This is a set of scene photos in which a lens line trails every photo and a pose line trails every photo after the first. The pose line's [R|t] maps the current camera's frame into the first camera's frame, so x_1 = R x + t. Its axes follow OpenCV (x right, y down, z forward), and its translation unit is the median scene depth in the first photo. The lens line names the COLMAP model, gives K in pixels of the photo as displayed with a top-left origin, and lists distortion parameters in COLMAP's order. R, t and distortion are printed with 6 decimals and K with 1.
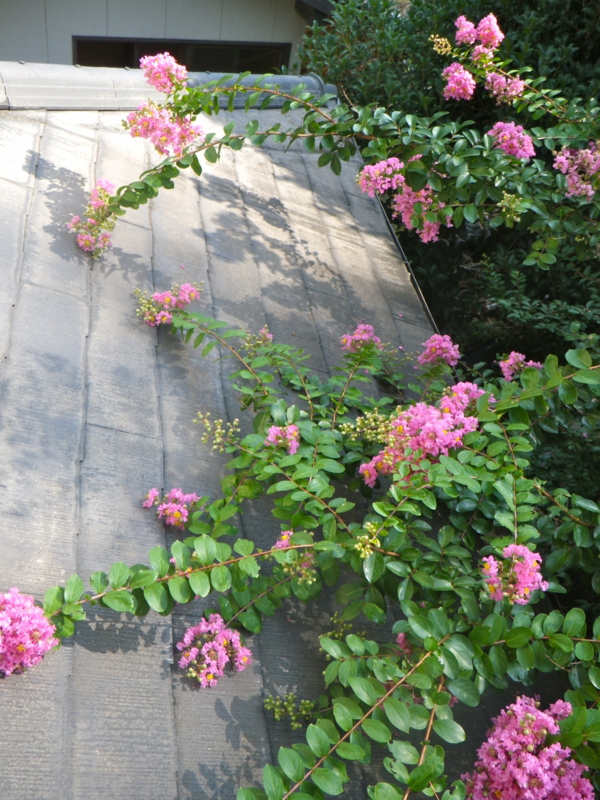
lens RADIAL K [[794.9, 0, 300.1], [0, 794.9, 400.2], [0, 0, 1]] dist [-0.018396, 0.000000]
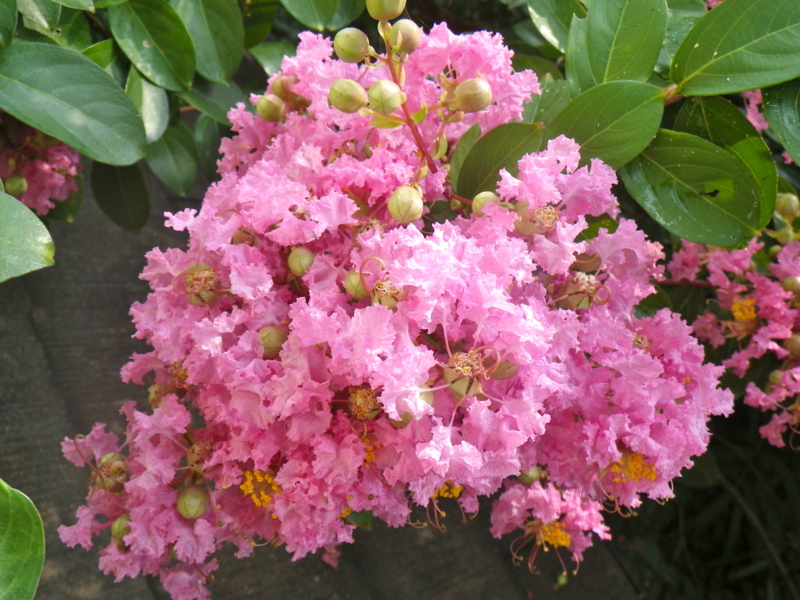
lens RADIAL K [[794.9, 0, 400.0], [0, 794.9, 300.2], [0, 0, 1]] dist [-0.018396, 0.000000]
pose [[0.895777, -0.172303, 0.409750, 0.213174], [0.061912, 0.961193, 0.268841, 0.411170], [-0.440171, -0.215453, 0.871682, 0.838918]]
